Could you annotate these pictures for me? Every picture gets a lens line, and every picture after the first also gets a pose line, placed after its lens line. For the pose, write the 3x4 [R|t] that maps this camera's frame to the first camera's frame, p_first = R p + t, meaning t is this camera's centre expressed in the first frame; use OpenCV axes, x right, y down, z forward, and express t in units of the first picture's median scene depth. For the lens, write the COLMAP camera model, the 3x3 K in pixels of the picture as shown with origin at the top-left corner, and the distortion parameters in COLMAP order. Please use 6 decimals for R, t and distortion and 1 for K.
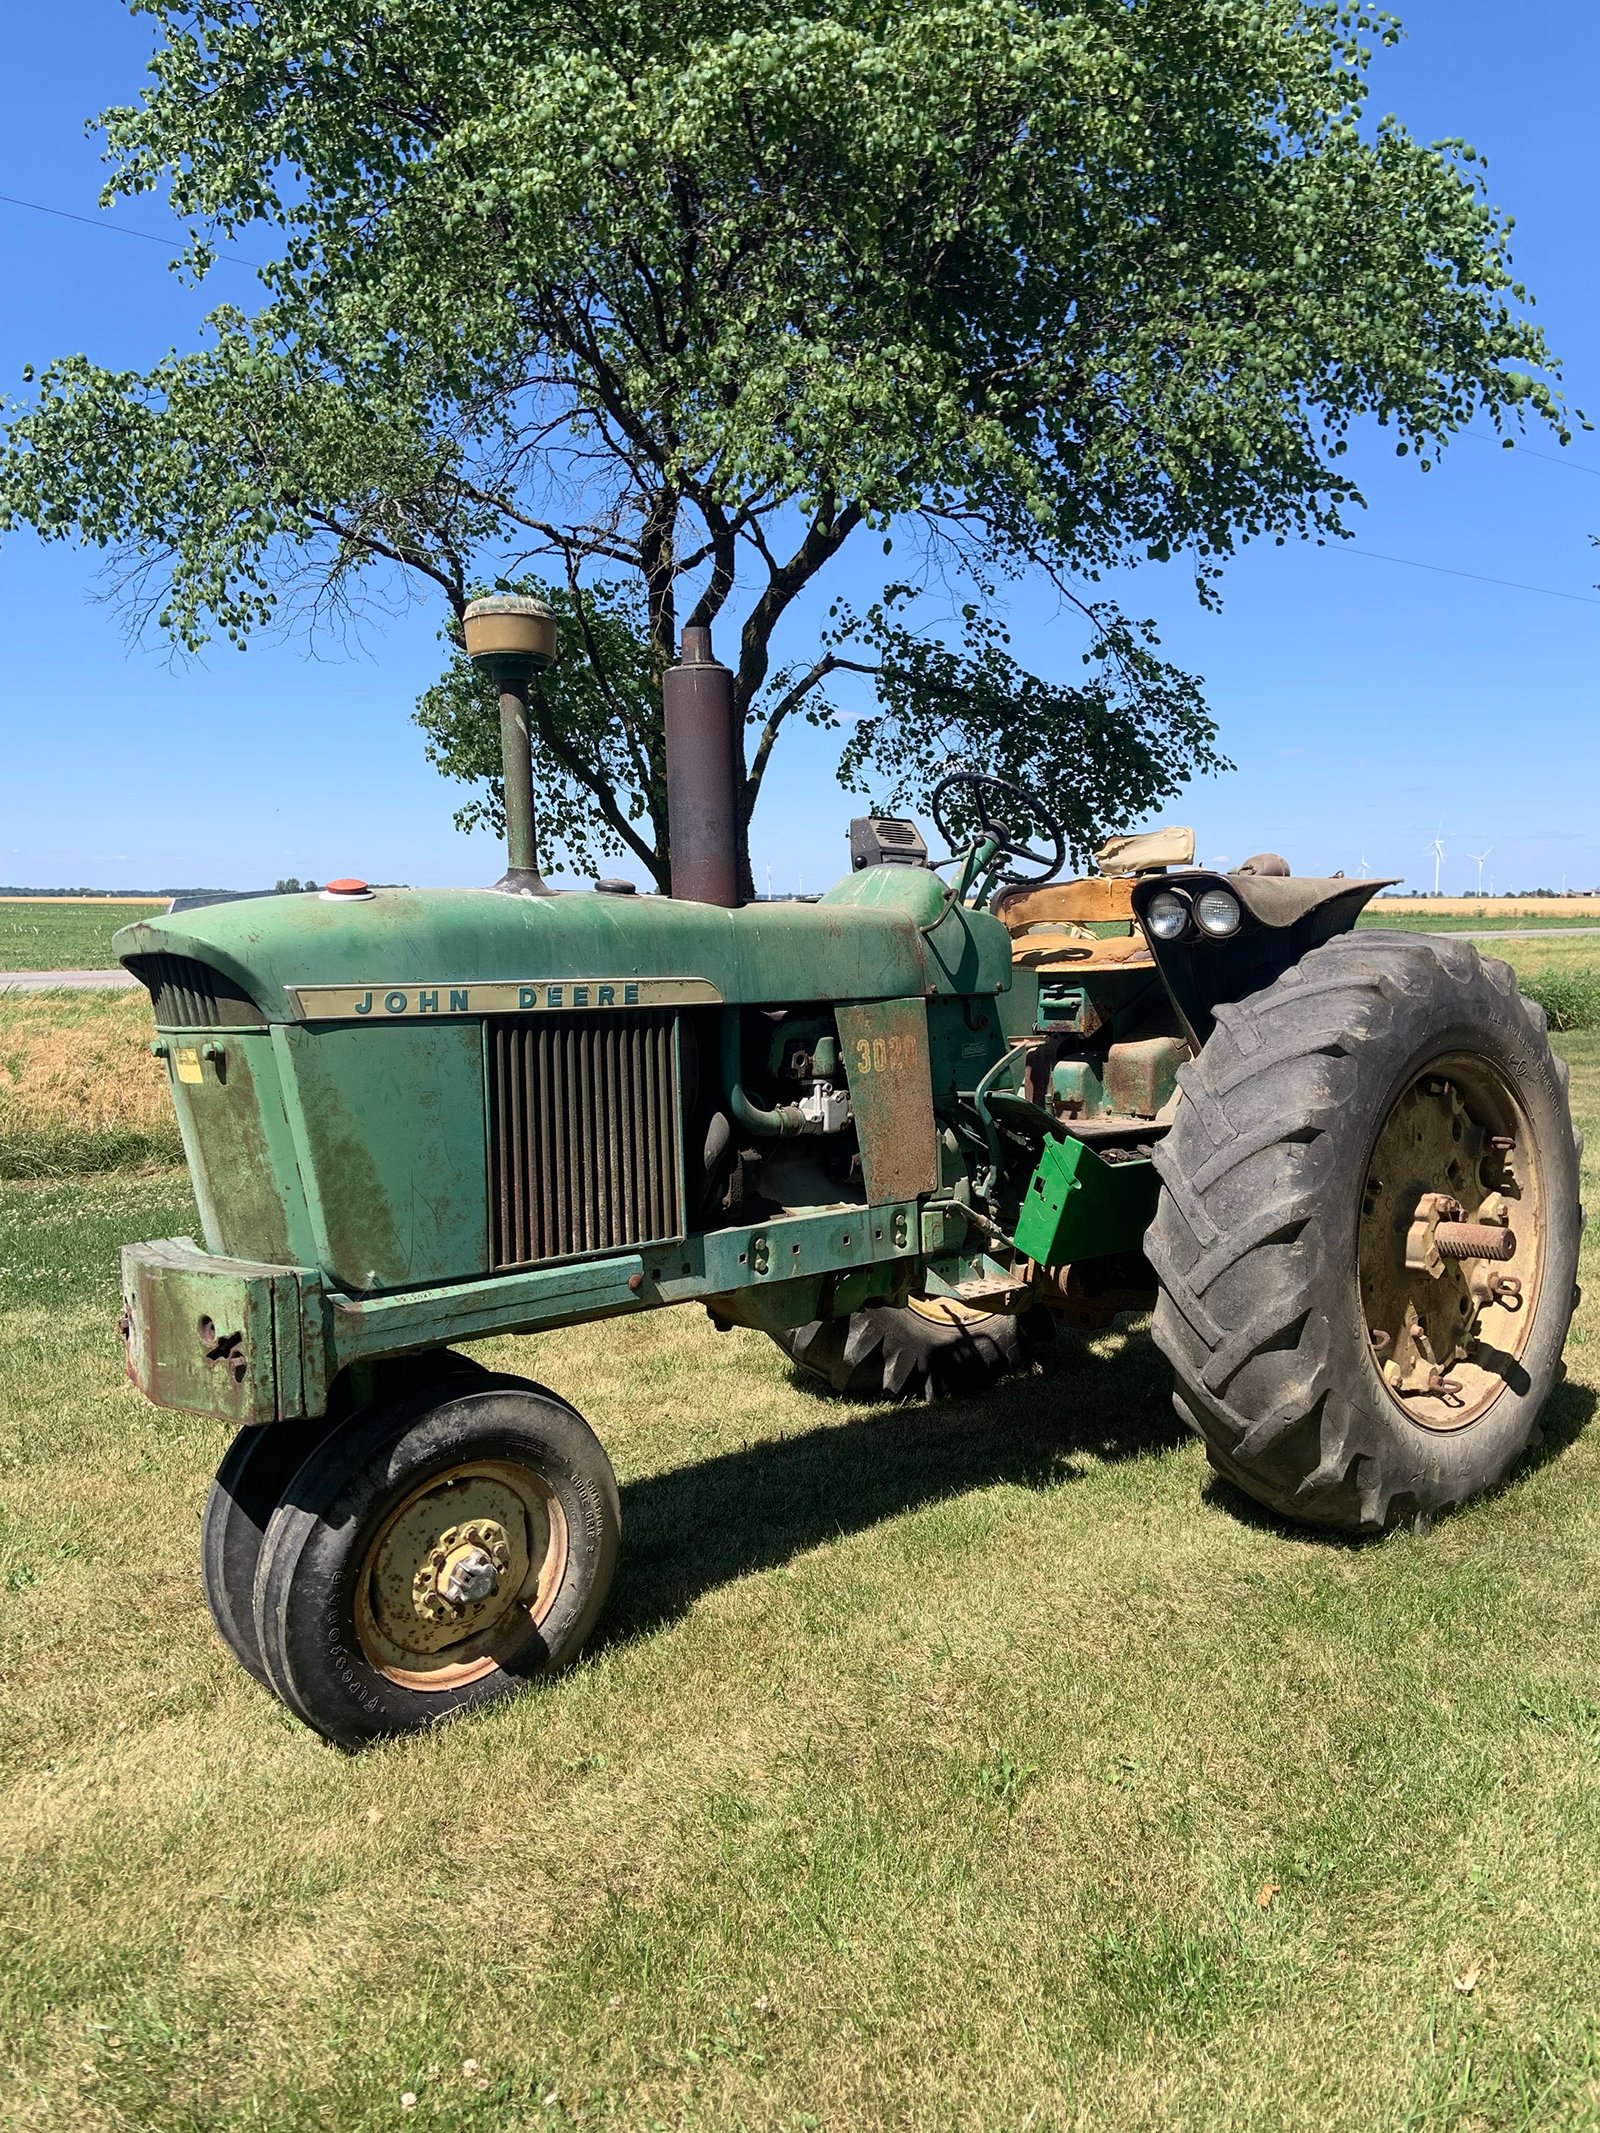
lens RADIAL K [[1616.3, 0, 796.4], [0, 1616.3, 1053.7], [0, 0, 1]] dist [0.120436, -0.148649]
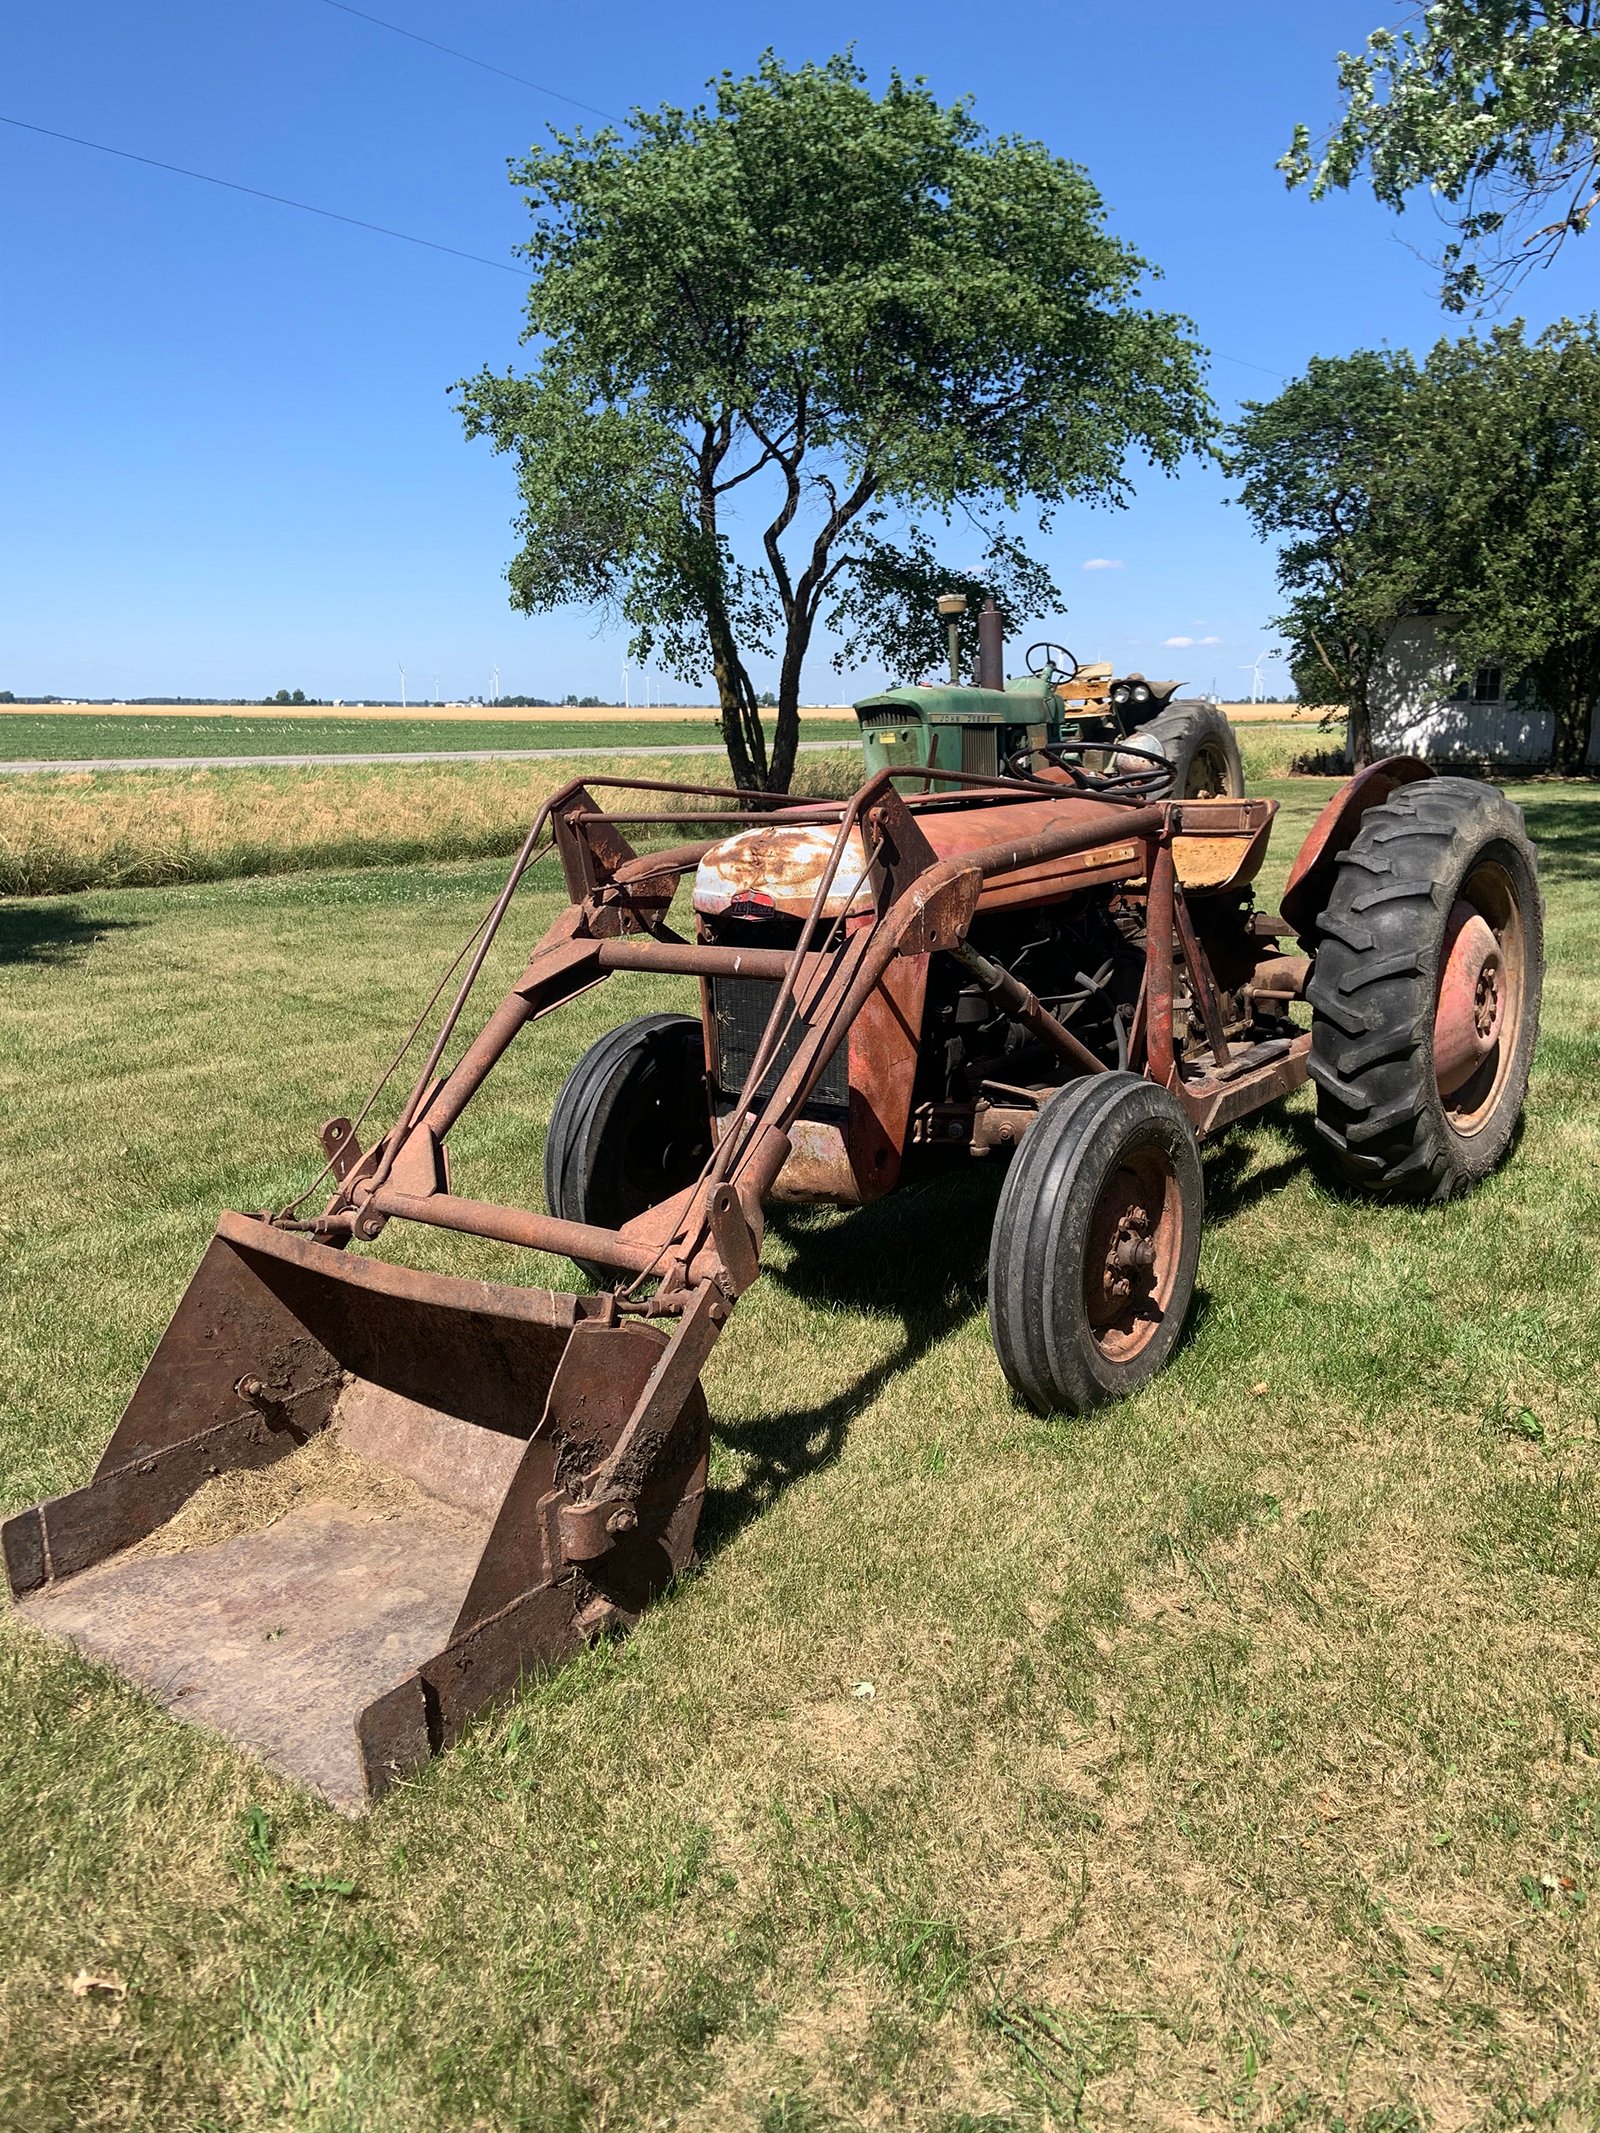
lens RADIAL K [[1626.5, 0, 807.6], [0, 1626.5, 1072.1], [0, 0, 1]] dist [0.126357, -0.164034]
pose [[0.975191, -0.051364, 0.215324, -1.078970], [0.024363, 0.991703, 0.126224, 0.219001], [-0.220021, -0.117847, 0.968351, -1.975229]]
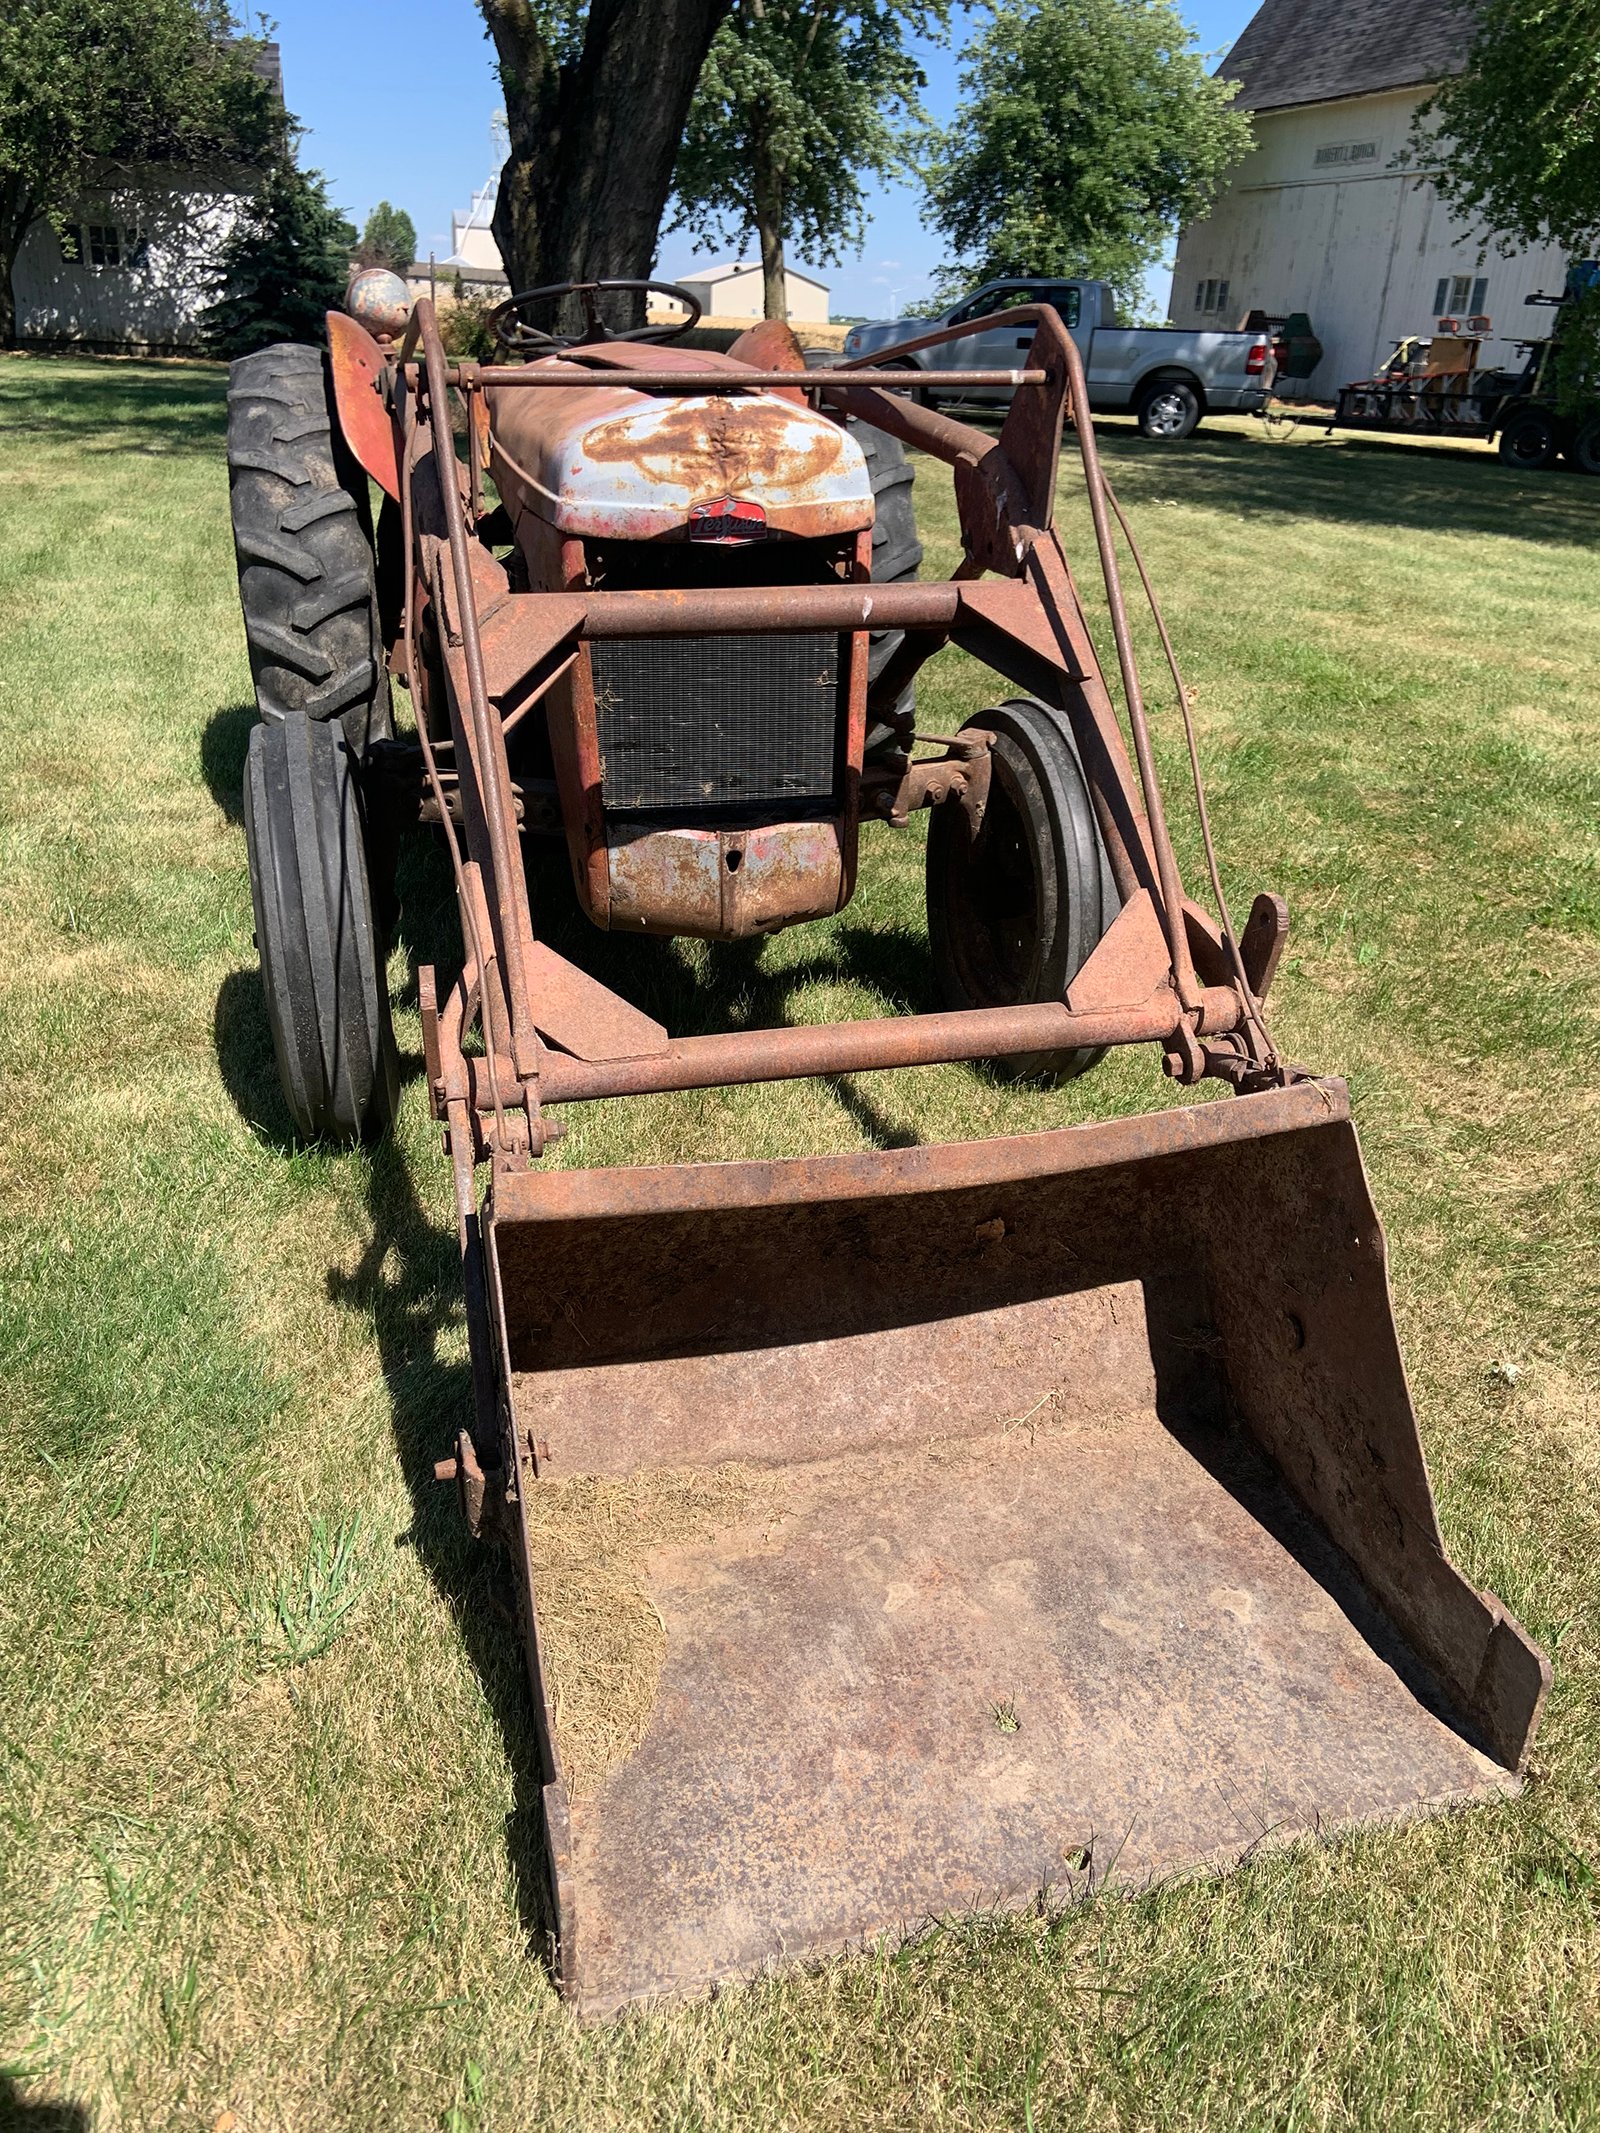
lens RADIAL K [[1626.5, 0, 807.6], [0, 1626.5, 1072.1], [0, 0, 1]] dist [0.126357, -0.164034]
pose [[0.412025, -0.356450, 0.838558, -1.509620], [0.030236, 0.925148, 0.378401, 0.197927], [-0.910671, -0.130555, 0.391962, -1.360845]]
